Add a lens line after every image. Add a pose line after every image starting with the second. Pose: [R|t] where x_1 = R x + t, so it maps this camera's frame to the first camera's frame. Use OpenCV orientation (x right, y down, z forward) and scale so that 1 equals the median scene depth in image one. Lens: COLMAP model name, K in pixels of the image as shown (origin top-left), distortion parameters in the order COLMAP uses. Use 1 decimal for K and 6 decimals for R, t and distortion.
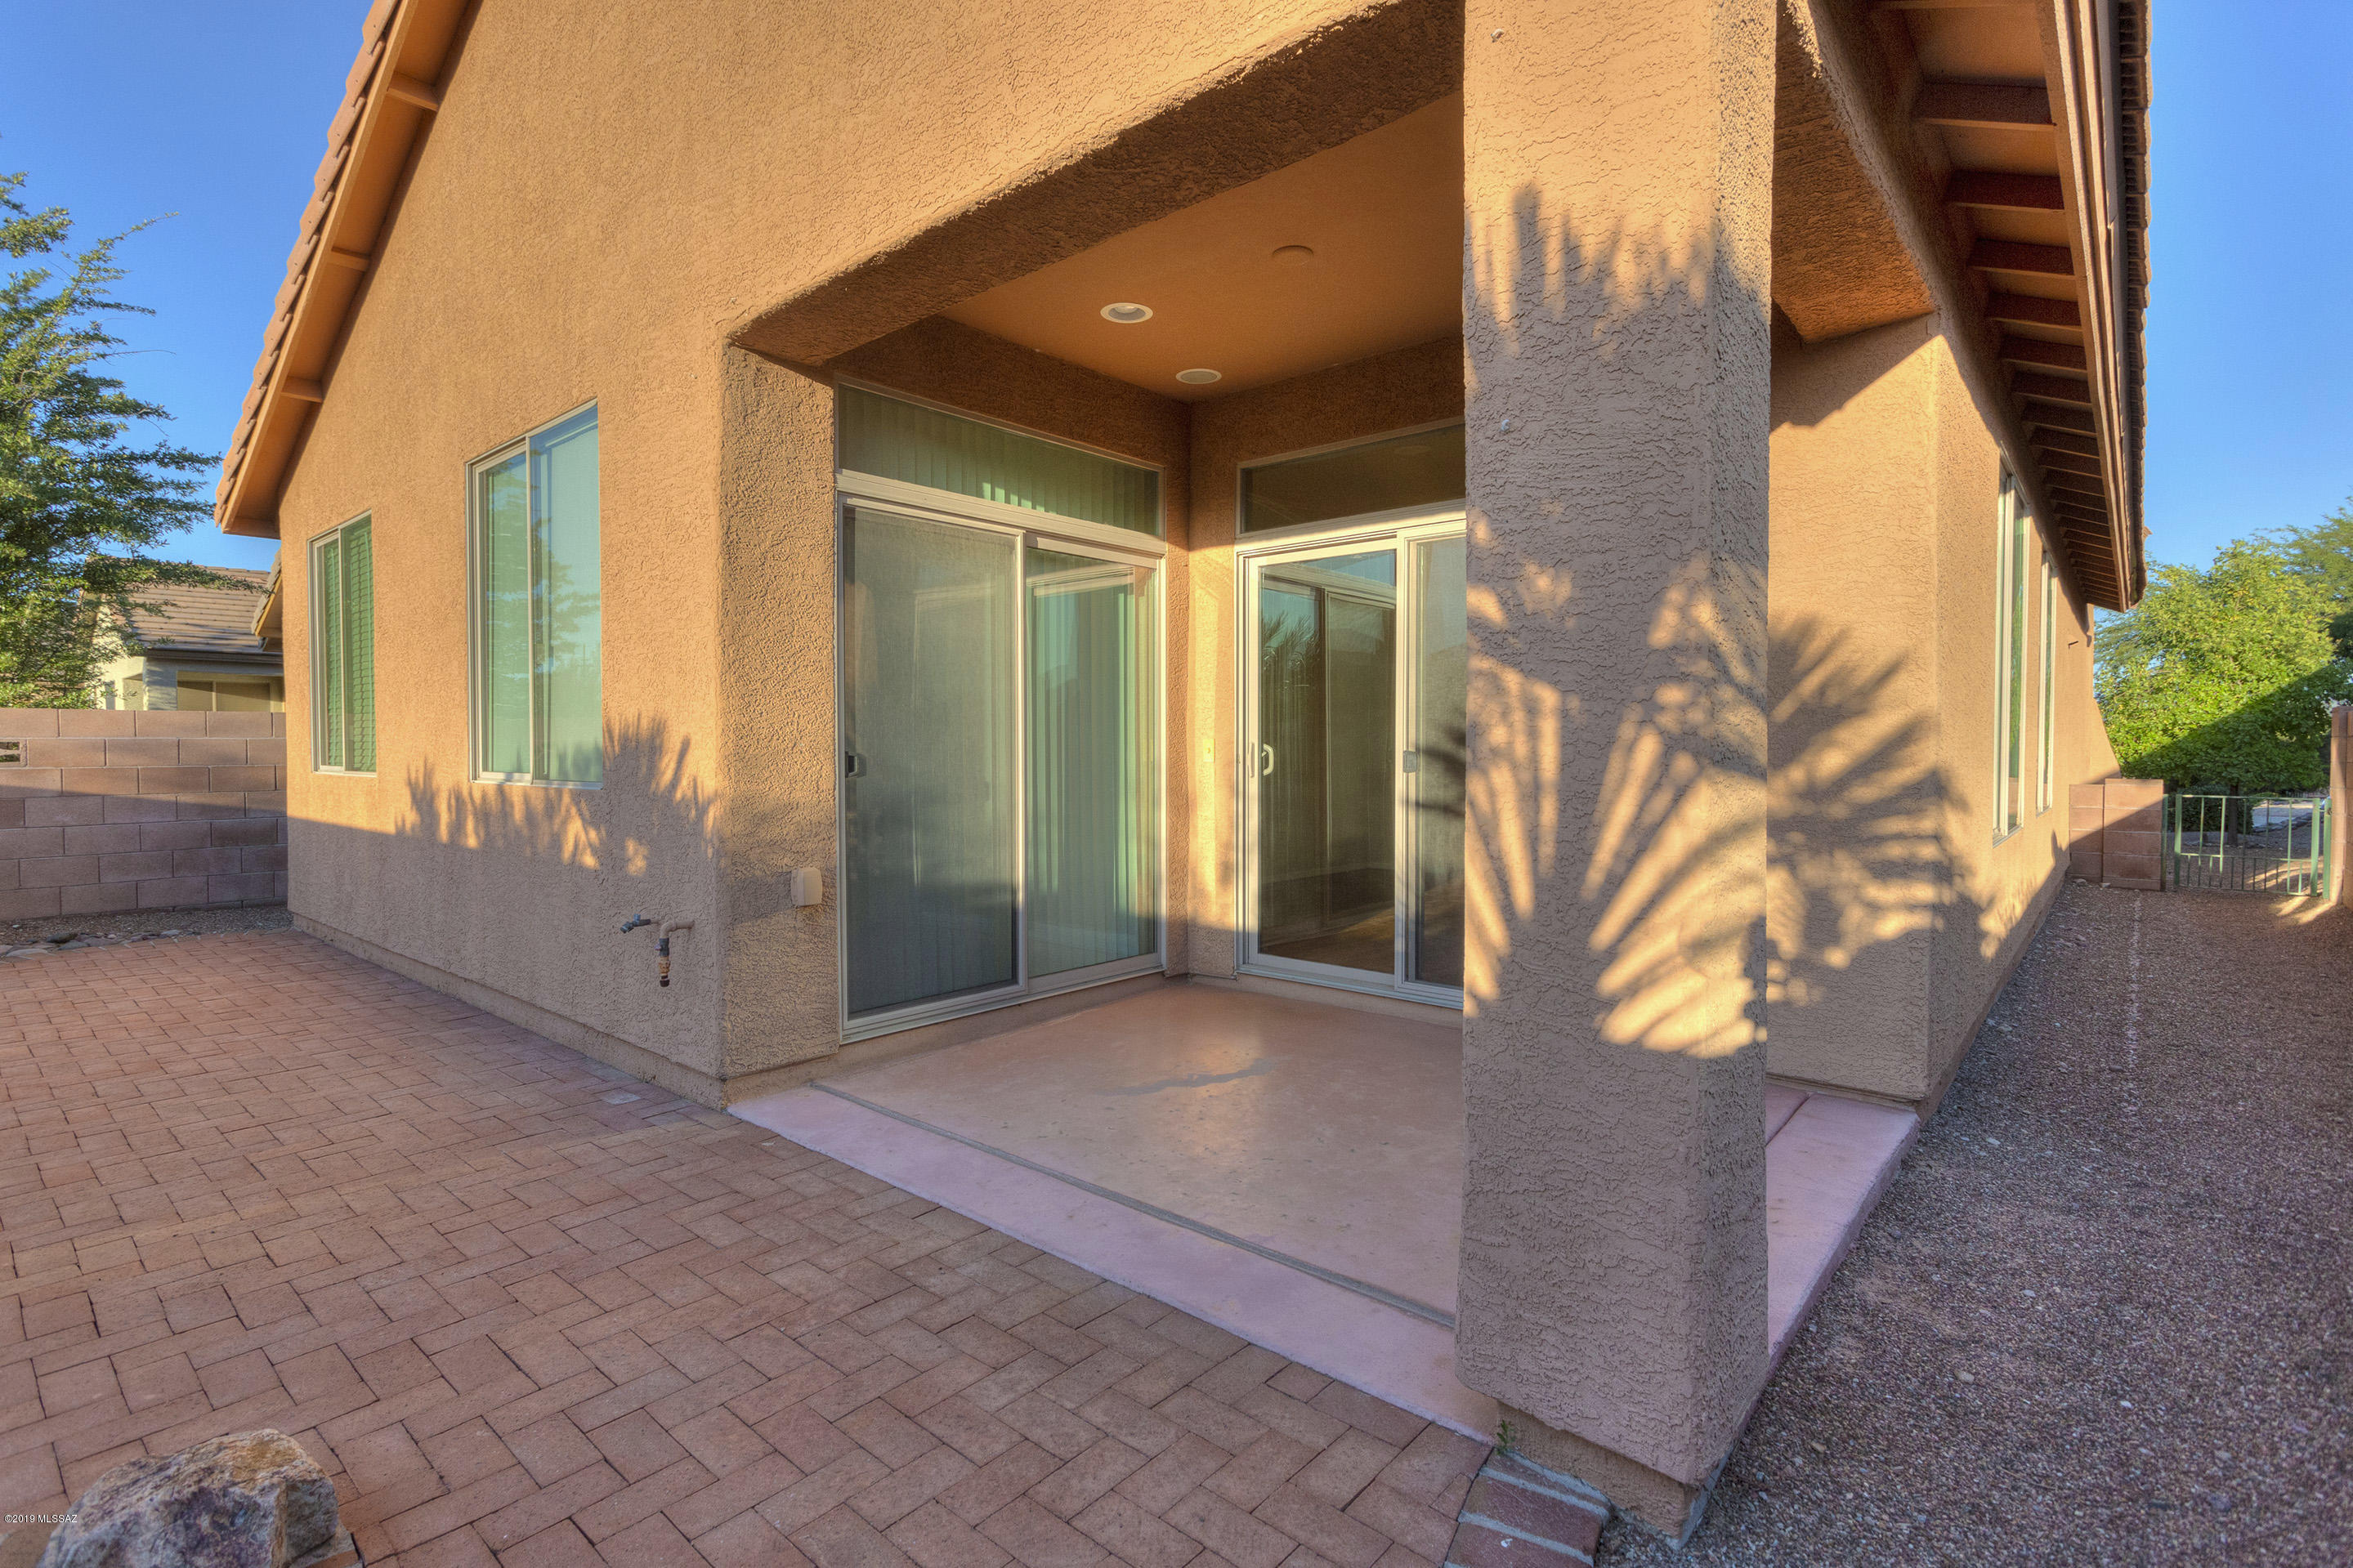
lens RADIAL K [[1102.4, 0, 1165.0], [0, 1102.4, 778.6], [0, 0, 1]] dist [0.002336, 0.003881]
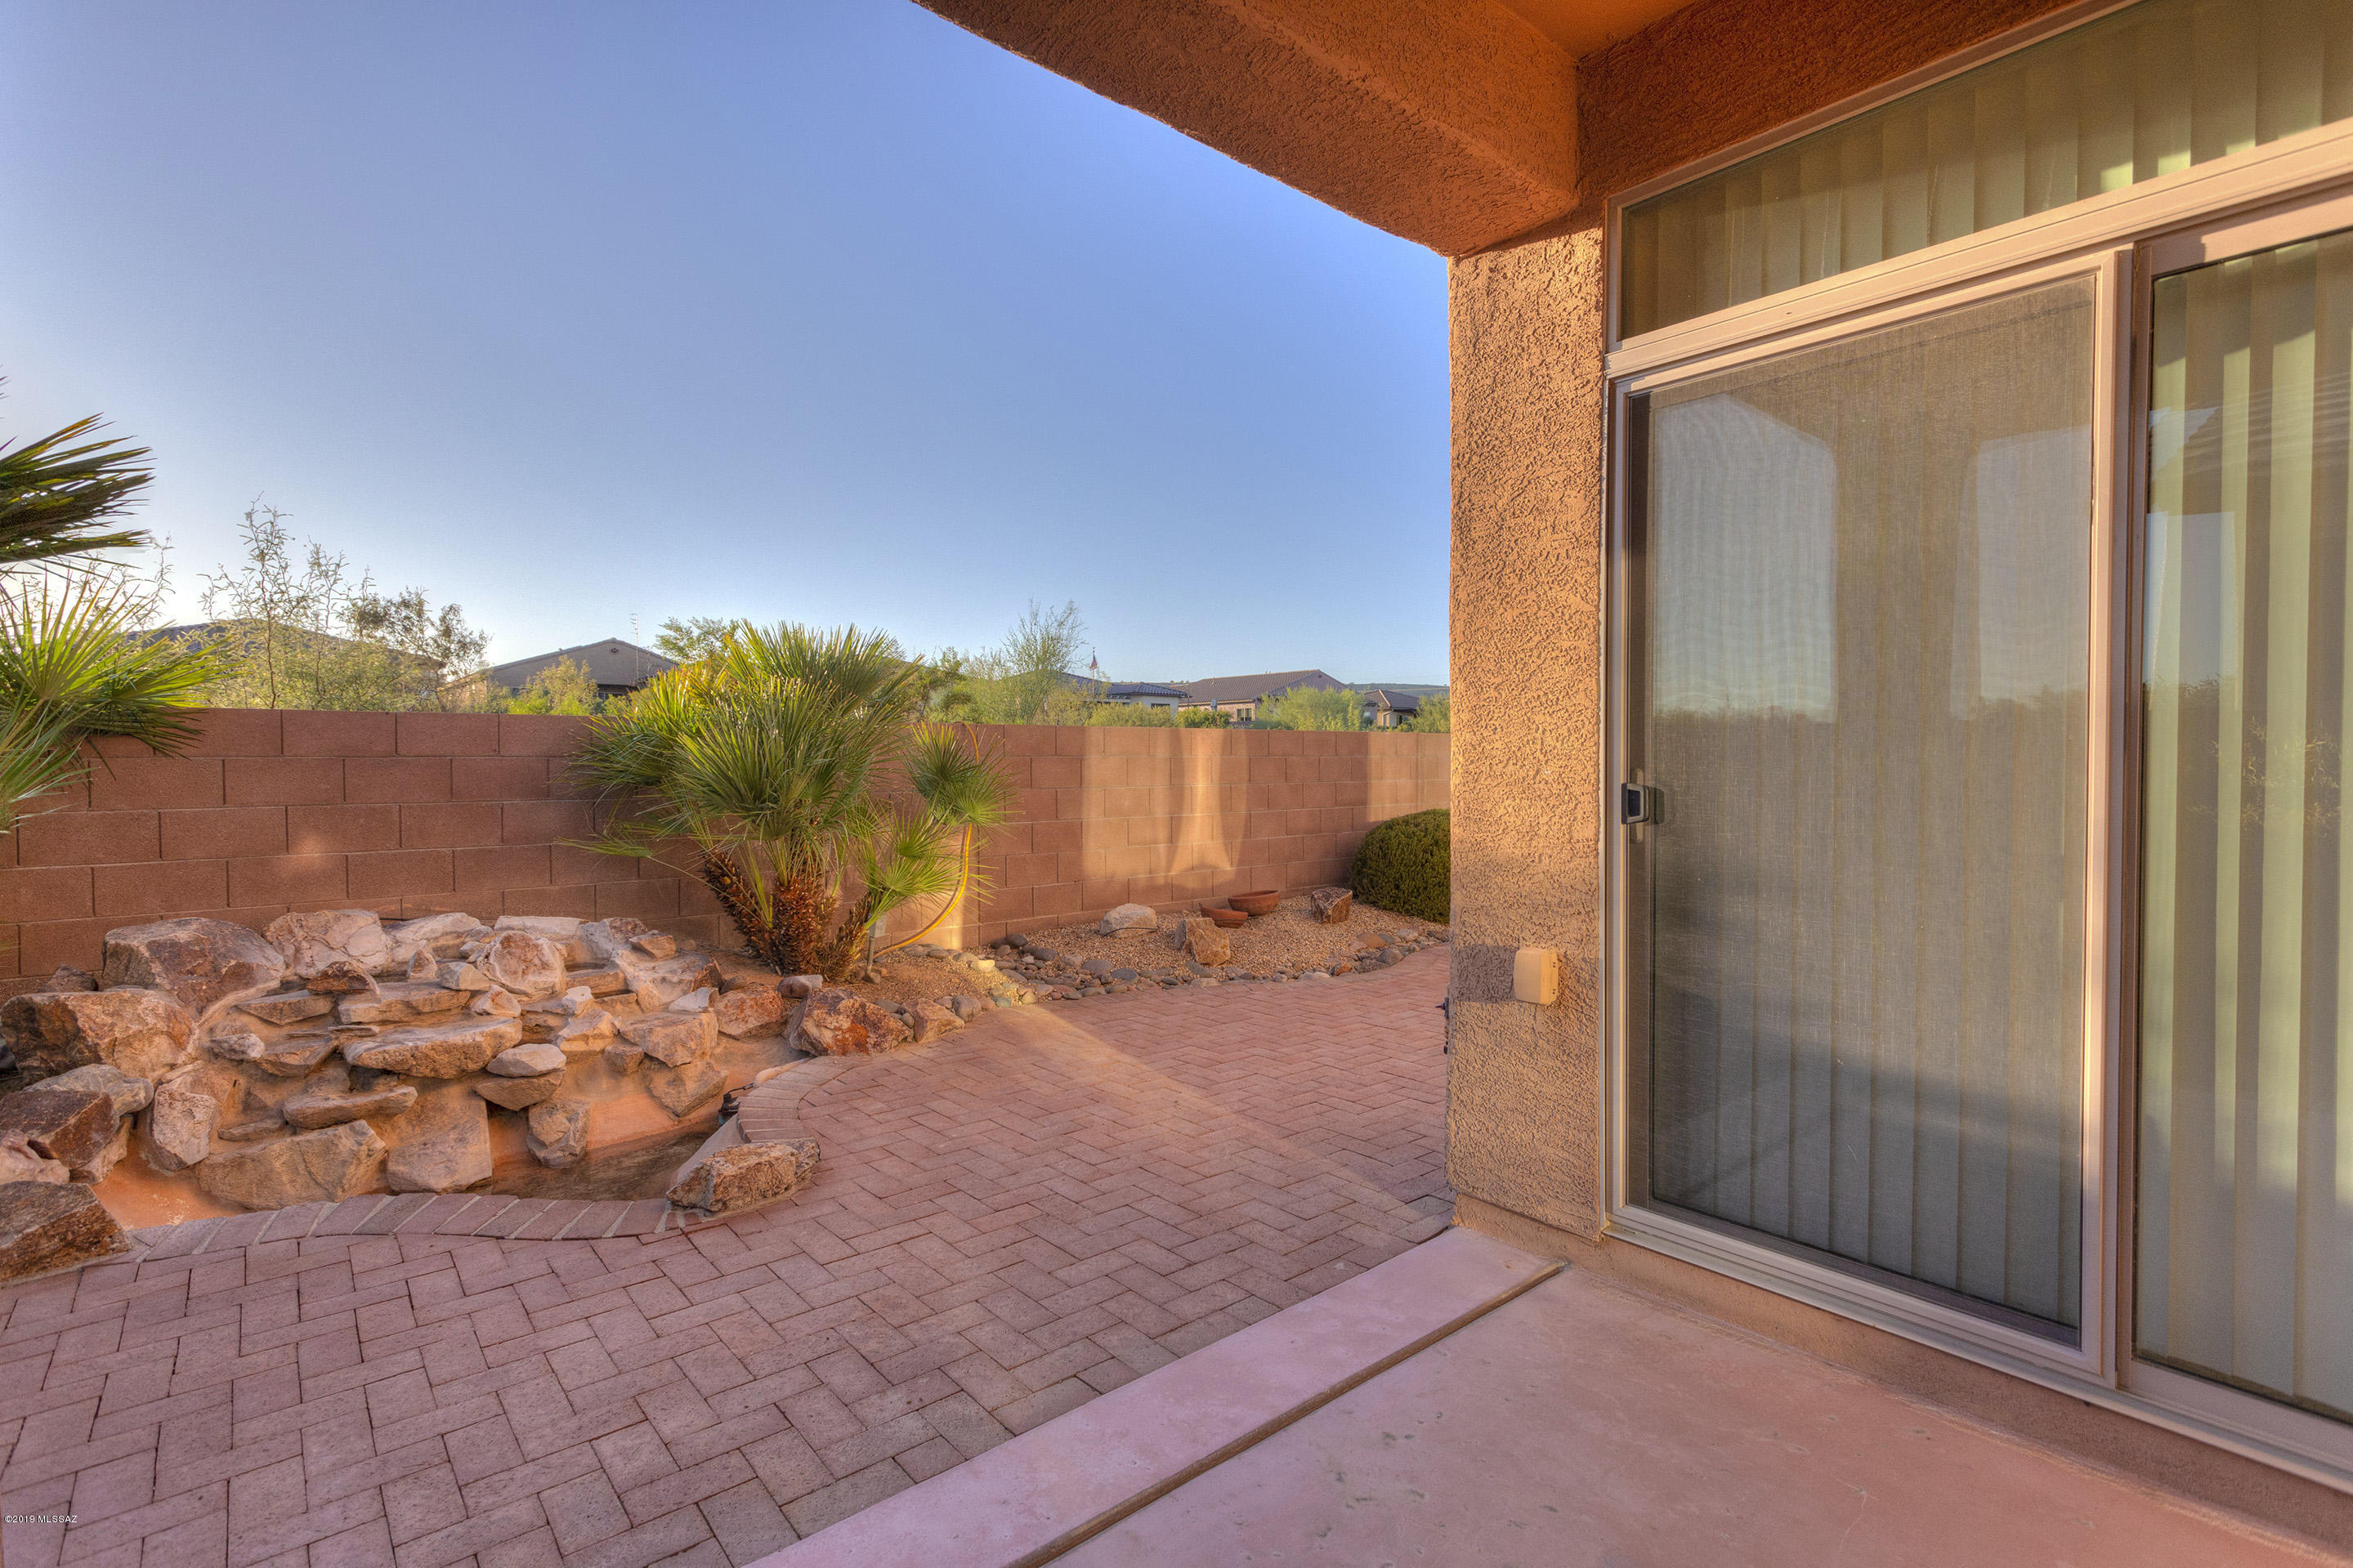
lens RADIAL K [[1102.4, 0, 1180.1], [0, 1102.4, 785.0], [0, 0, 1]] dist [0.002336, 0.003881]
pose [[-0.147247, 0.026003, -0.988758, 0.387438], [-0.025069, 0.999235, 0.030012, -0.037042], [0.988782, 0.029206, -0.146483, 0.857681]]
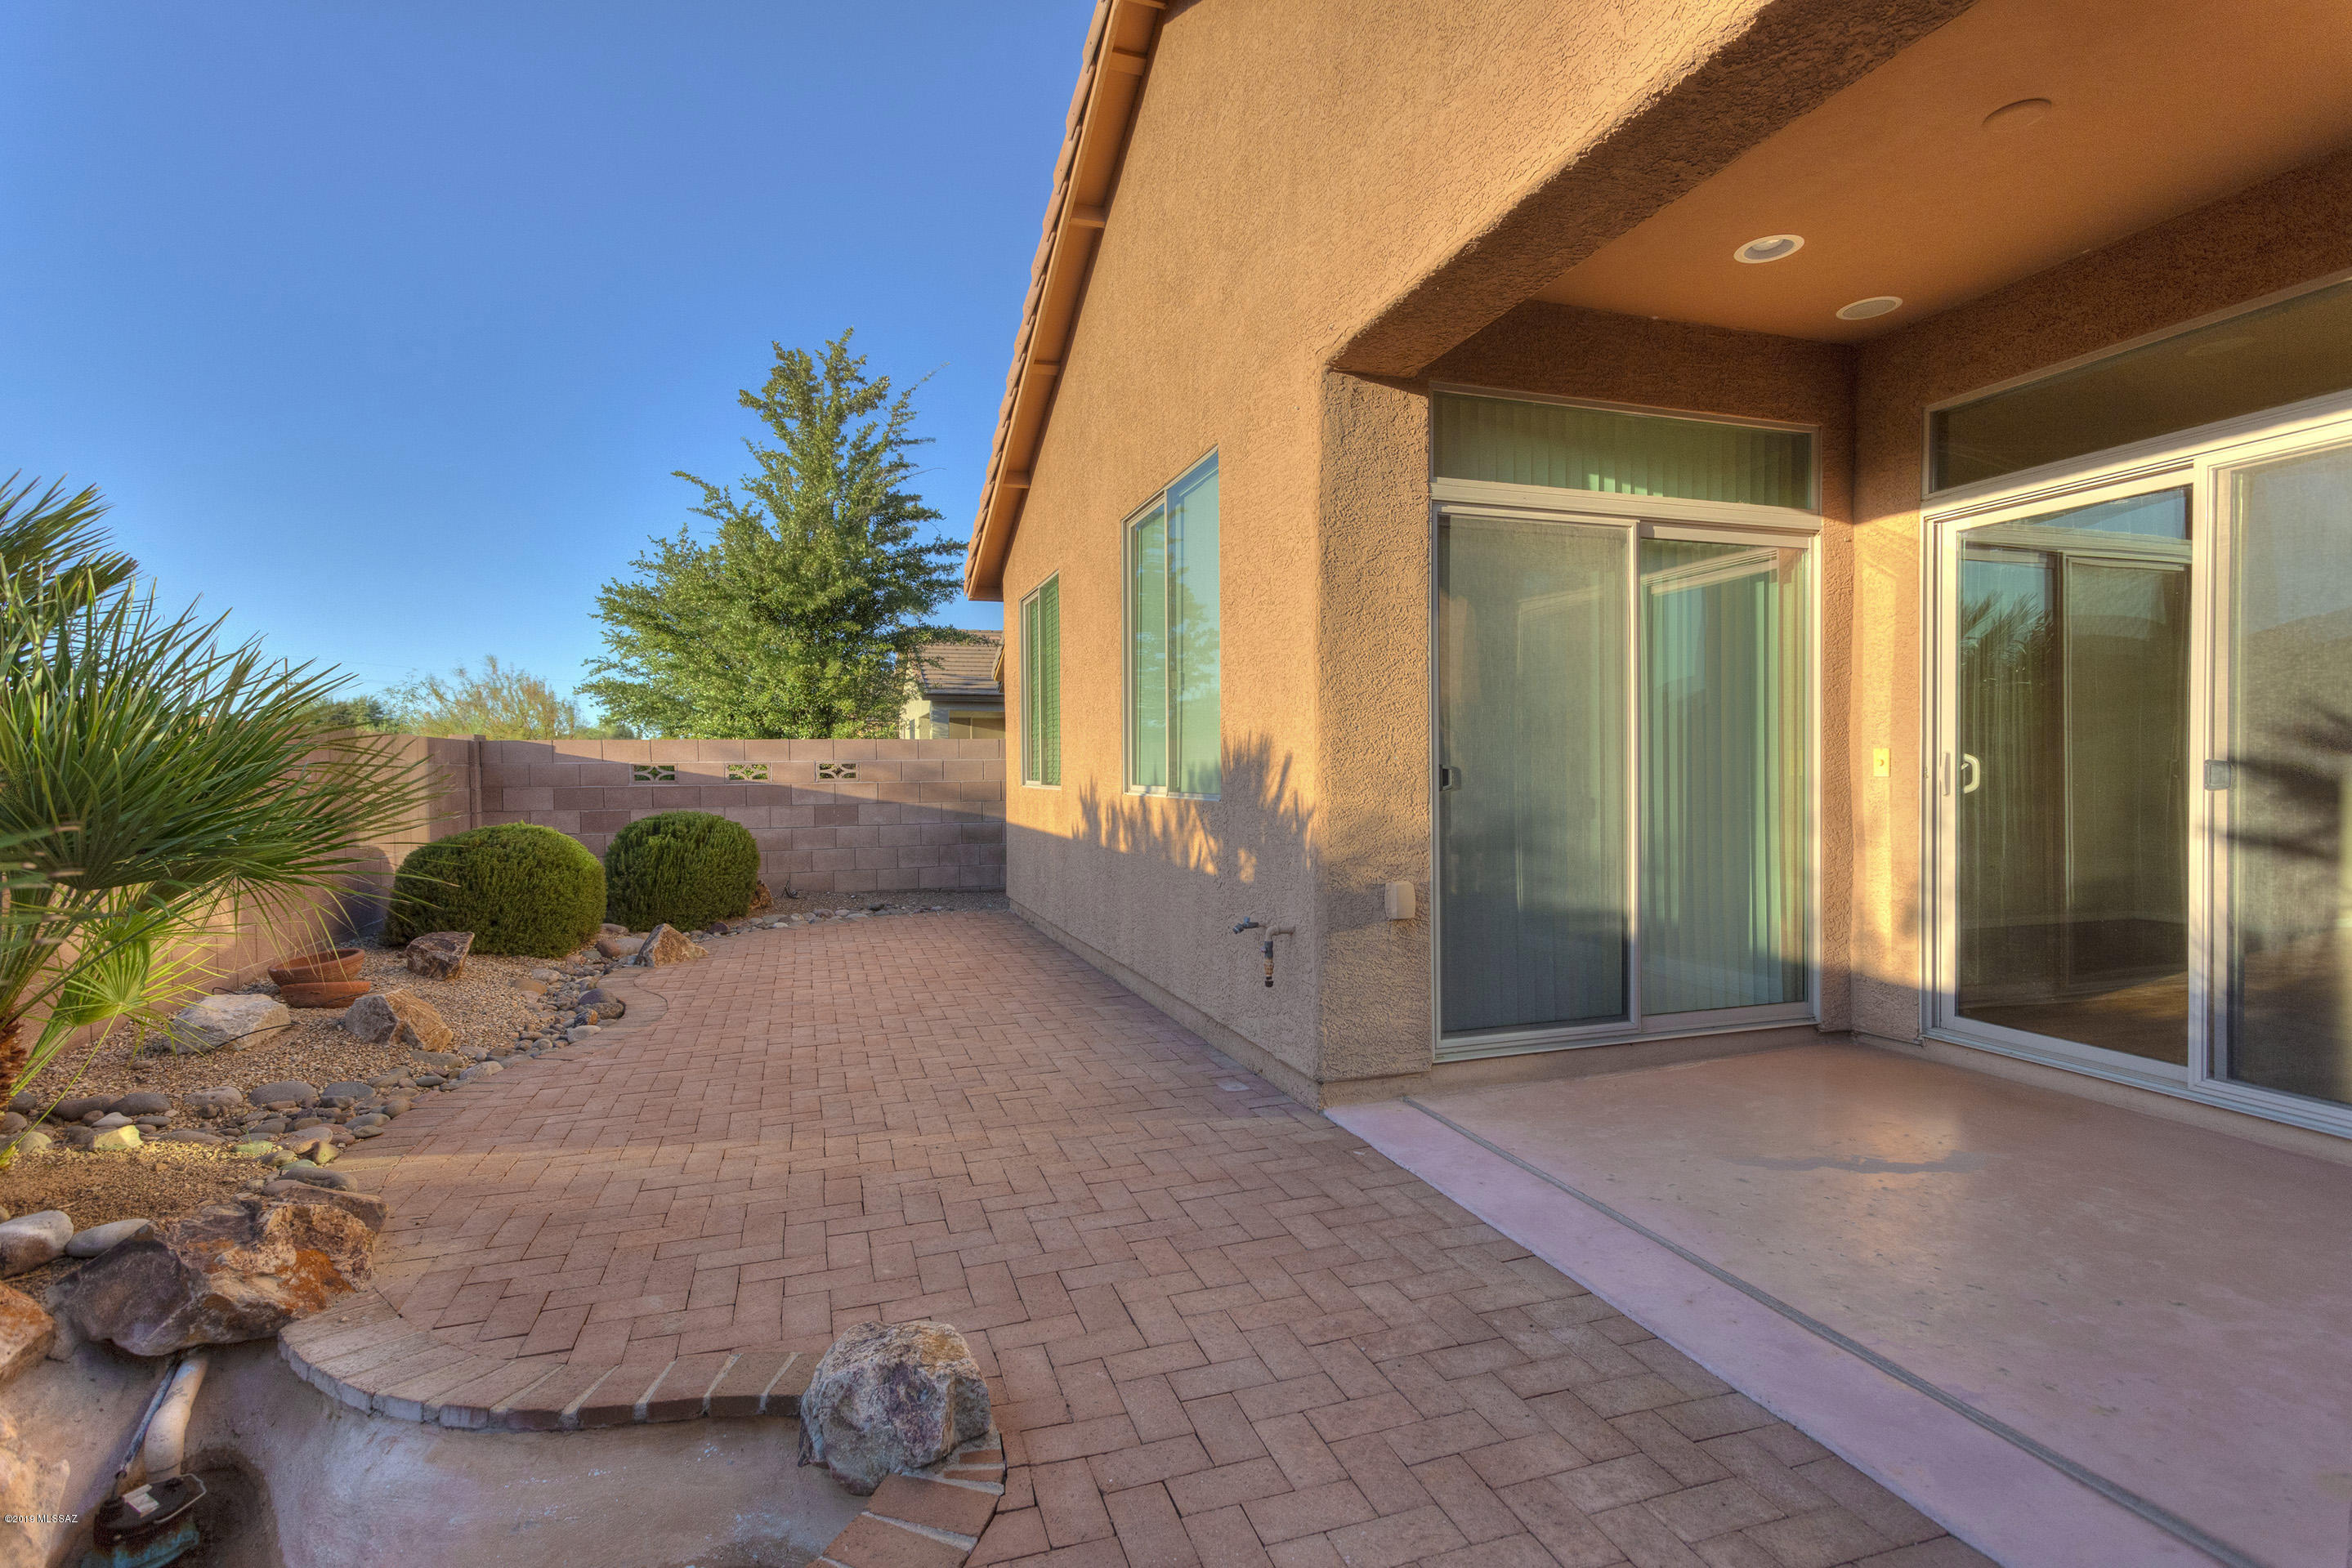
lens RADIAL K [[1101.9, 0, 1159.3], [0, 1101.9, 783.5], [0, 0, 1]] dist [0.002336, 0.003881]
pose [[0.857994, 0.002113, -0.513656, 0.000653], [-0.007981, 0.999926, -0.009217, 0.003323], [0.513598, 0.012007, 0.857947, 0.033537]]
